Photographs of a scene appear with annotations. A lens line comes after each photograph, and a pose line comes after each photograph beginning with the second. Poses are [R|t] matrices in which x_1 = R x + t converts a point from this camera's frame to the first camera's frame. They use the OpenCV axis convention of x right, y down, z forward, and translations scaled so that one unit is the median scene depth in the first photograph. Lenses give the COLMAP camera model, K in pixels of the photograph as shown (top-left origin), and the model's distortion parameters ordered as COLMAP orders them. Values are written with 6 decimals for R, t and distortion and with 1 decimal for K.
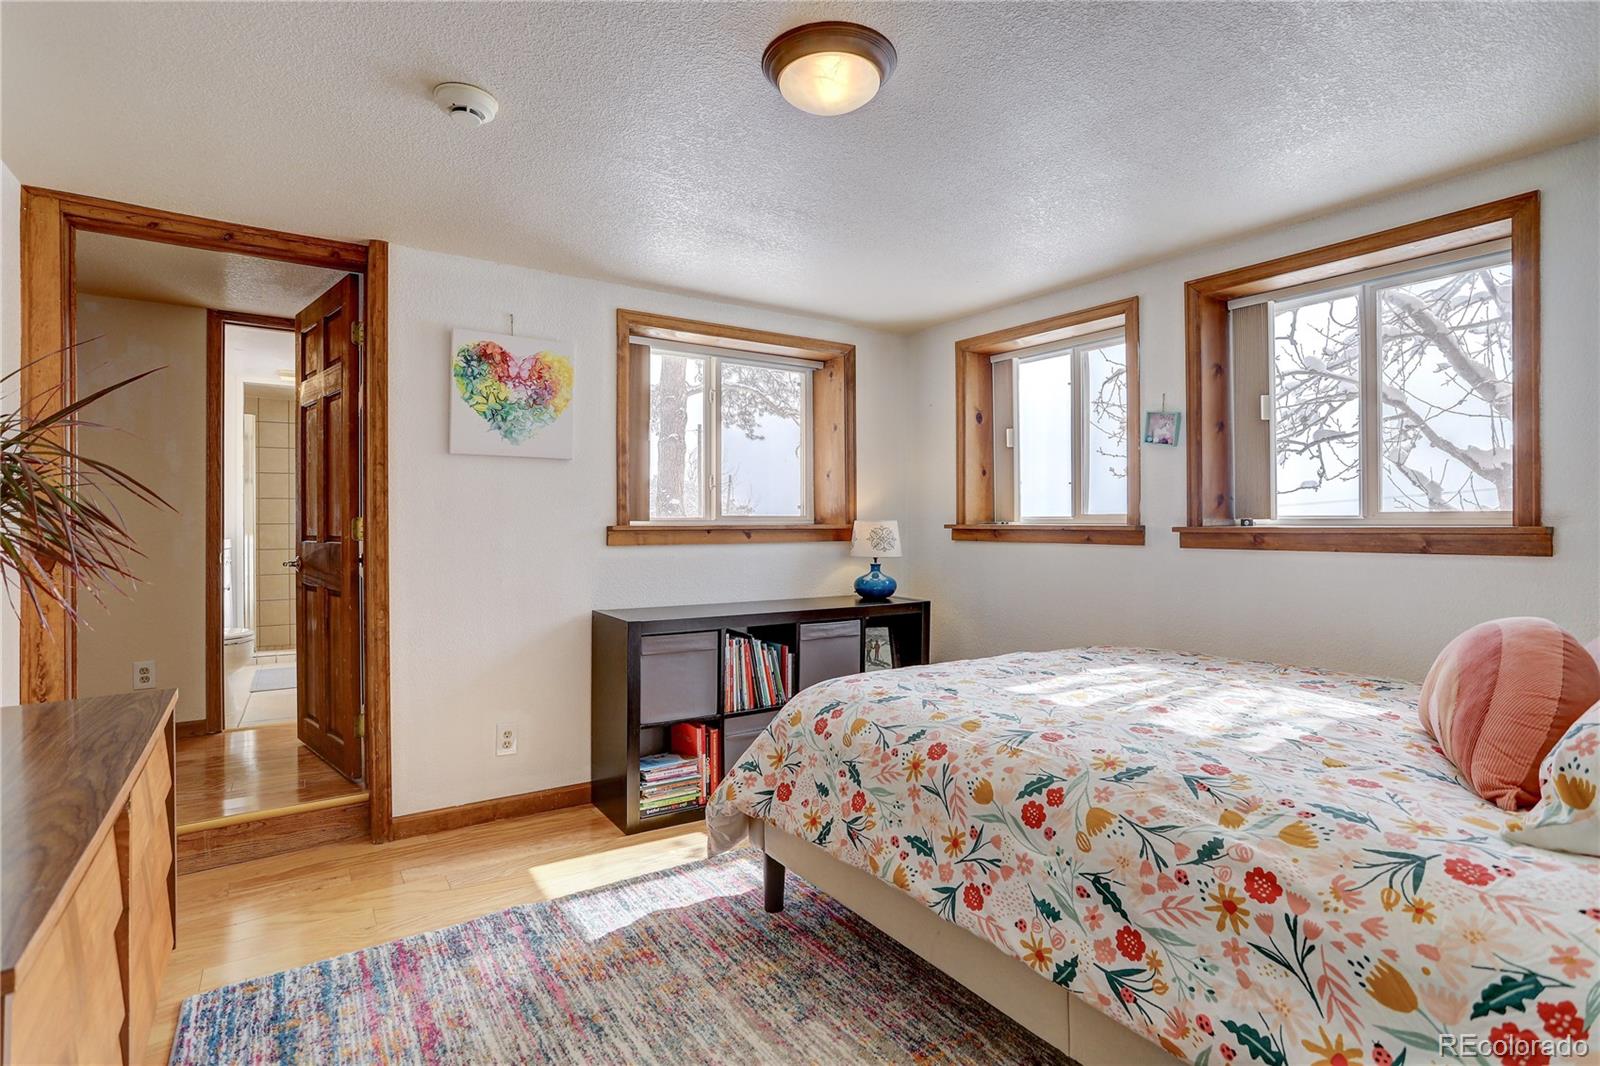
lens RADIAL K [[769.2, 0, 787.4], [0, 769.2, 524.9], [0, 0, 1]] dist [-0.054153, 0.025708]
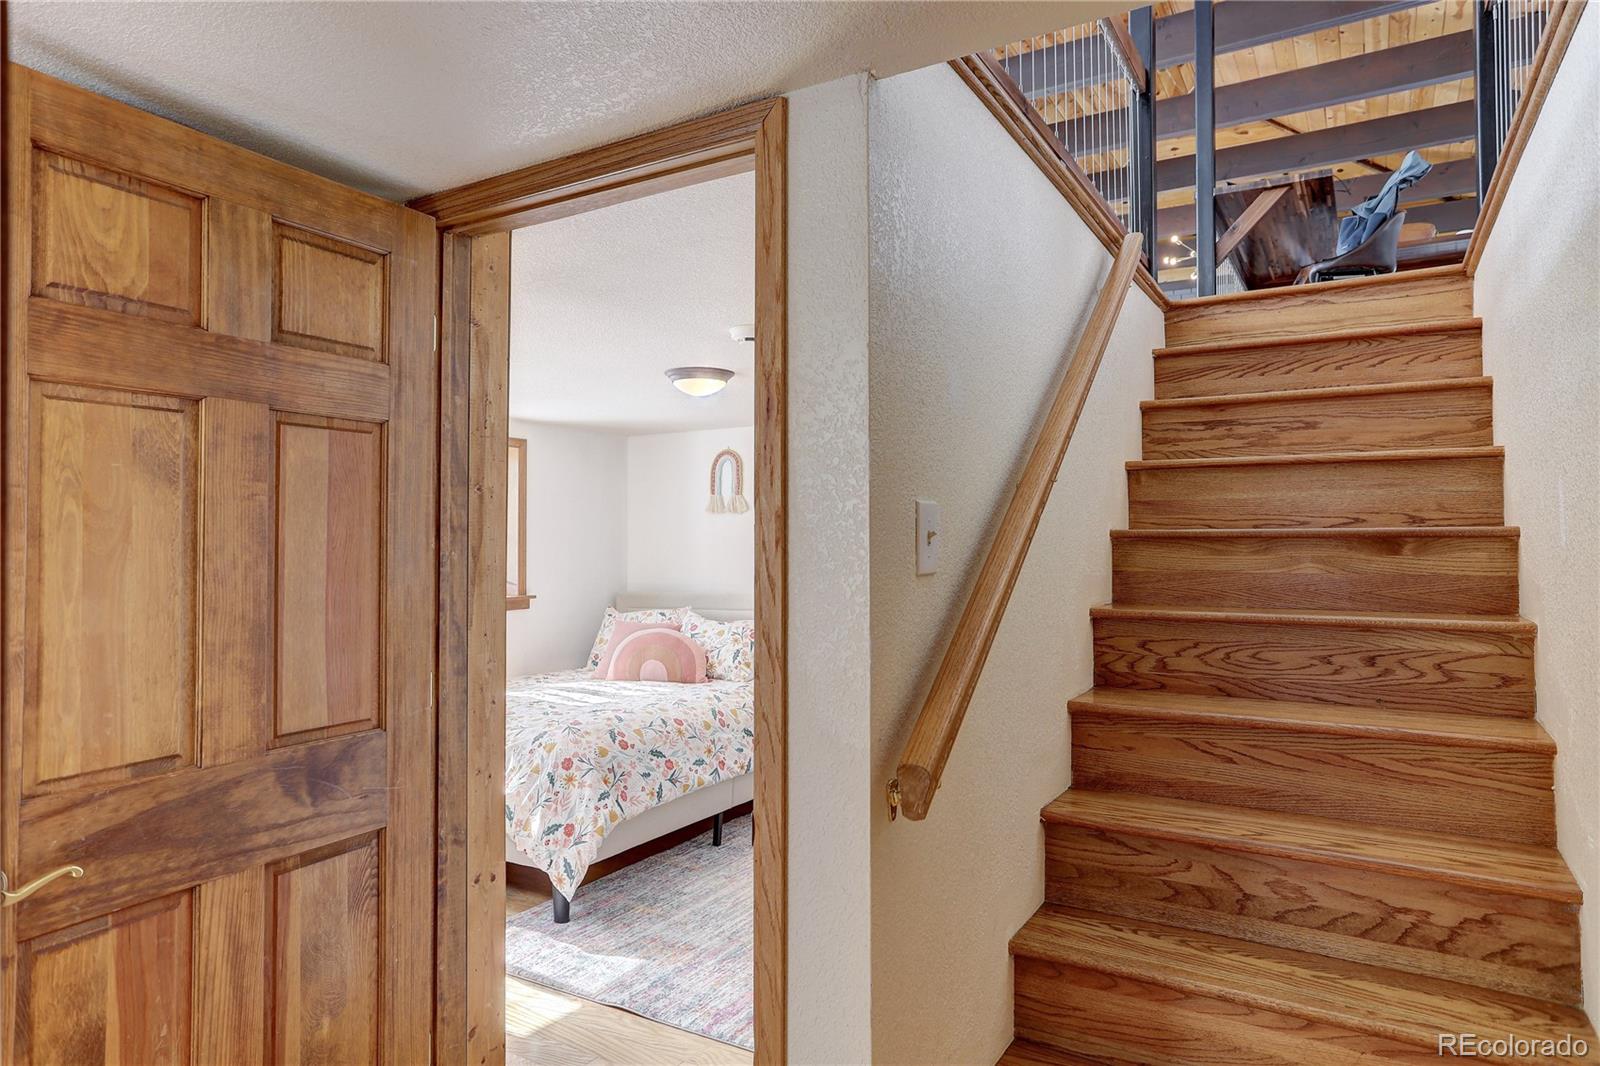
lens RADIAL K [[983.8, 0, 792.4], [0, 983.8, 527.4], [0, 0, 1]] dist [-0.034856, -0.000424]
pose [[-0.438140, 0.018622, 0.898714, -2.116442], [0.002264, 0.999805, -0.019614, -0.154306], [-0.898904, -0.006559, -0.438097, 1.738484]]
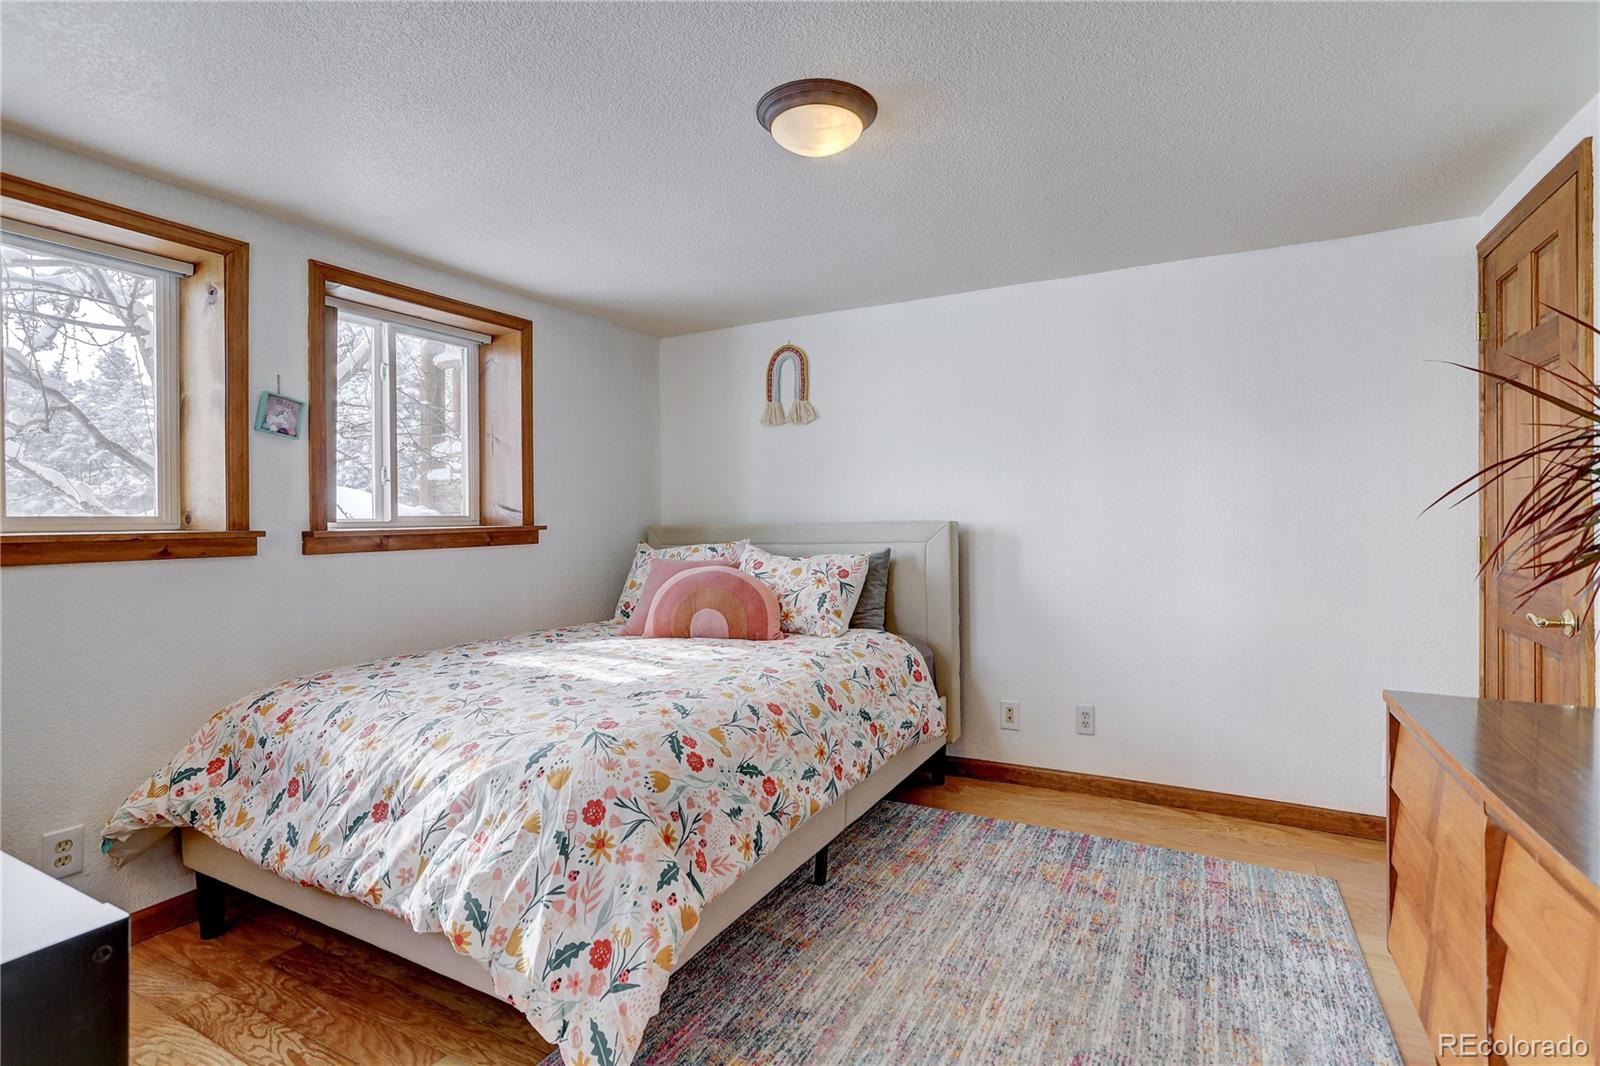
lens RADIAL K [[769.2, 0, 790.1], [0, 769.2, 529.1], [0, 0, 1]] dist [-0.054153, 0.025708]
pose [[-0.468139, -0.006388, 0.883632, -0.843632], [0.009446, 0.999881, 0.012233, -0.008133], [-0.883604, 0.014074, -0.468023, 1.444745]]
